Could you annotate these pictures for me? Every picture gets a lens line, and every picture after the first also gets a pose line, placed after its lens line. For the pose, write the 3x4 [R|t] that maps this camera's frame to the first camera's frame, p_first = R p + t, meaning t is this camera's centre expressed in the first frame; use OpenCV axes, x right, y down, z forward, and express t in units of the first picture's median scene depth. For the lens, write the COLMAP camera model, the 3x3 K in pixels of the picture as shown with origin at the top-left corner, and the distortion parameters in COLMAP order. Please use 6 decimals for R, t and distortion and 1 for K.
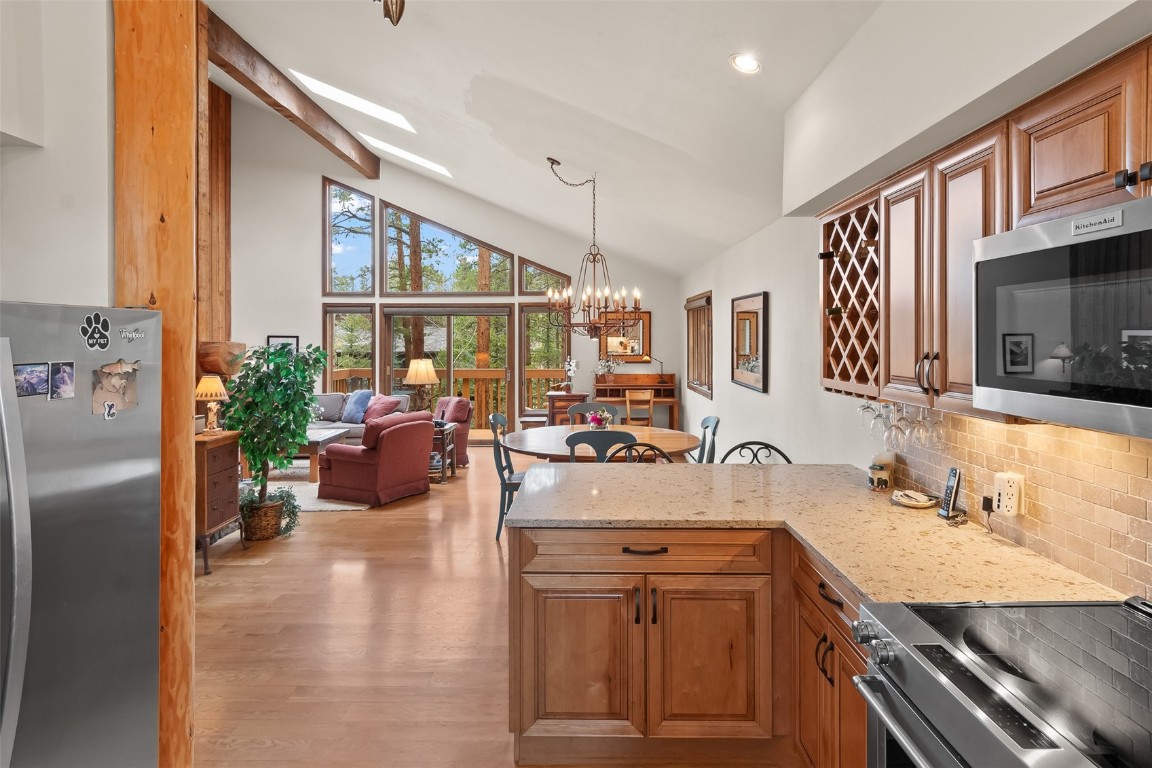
lens RADIAL K [[618.3, 0, 575.7], [0, 618.3, 334.6], [0, 0, 1]] dist [-0.001115, -0.000280]
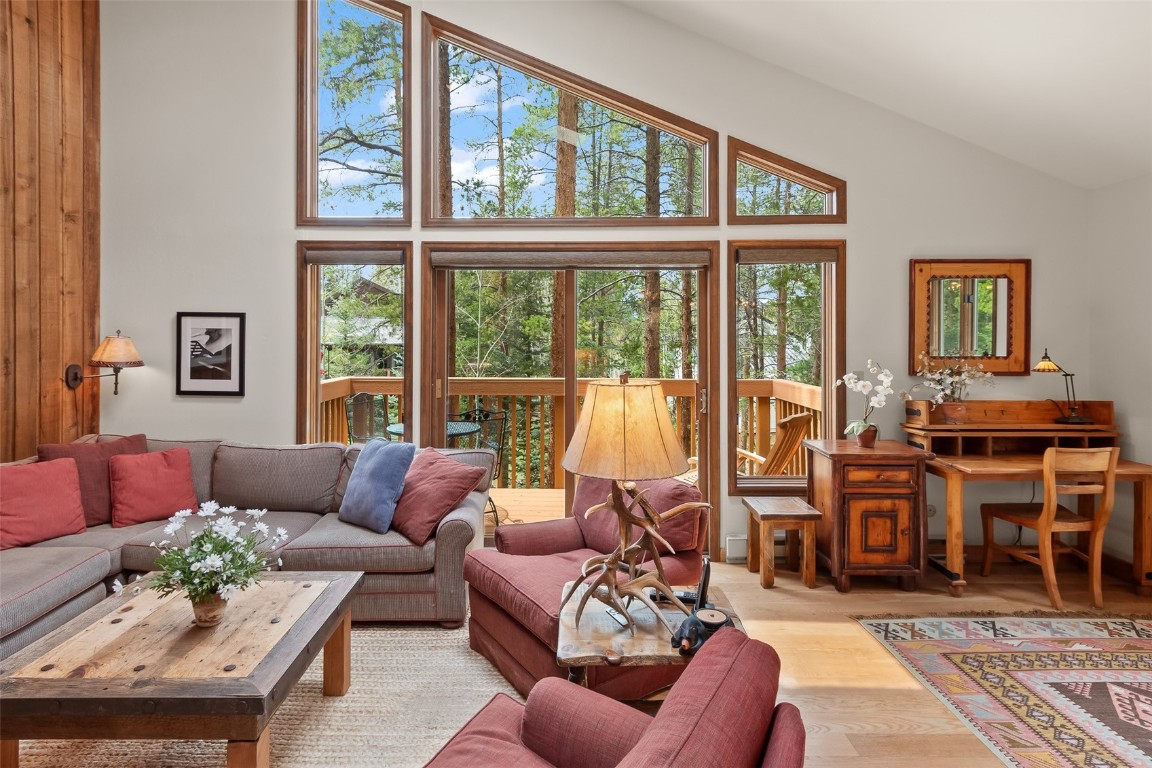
lens RADIAL K [[612.4, 0, 552.2], [0, 612.4, 330.7], [0, 0, 1]] dist [-0.001890, -0.000870]
pose [[0.999838, 0.002849, -0.017769, -0.218538], [-0.002753, 0.999981, 0.005463, 0.012305], [0.017785, -0.005413, 0.999827, 0.565402]]
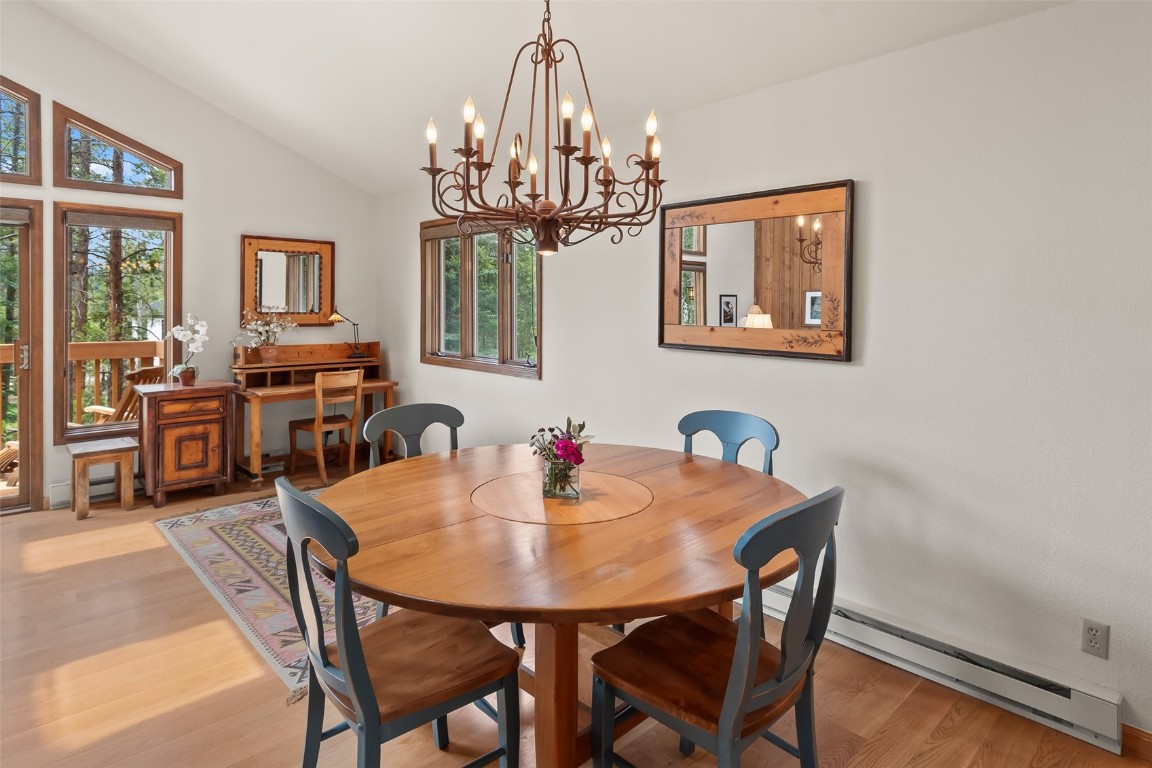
lens RADIAL K [[629.6, 0, 578.5], [0, 629.6, 310.7], [0, 0, 1]] dist [0.000626, -0.001154]
pose [[0.724169, 0.003468, 0.689614, -0.136917], [-0.011851, 0.999902, 0.007417, 0.023574], [-0.689521, -0.013544, 0.724139, 0.386488]]
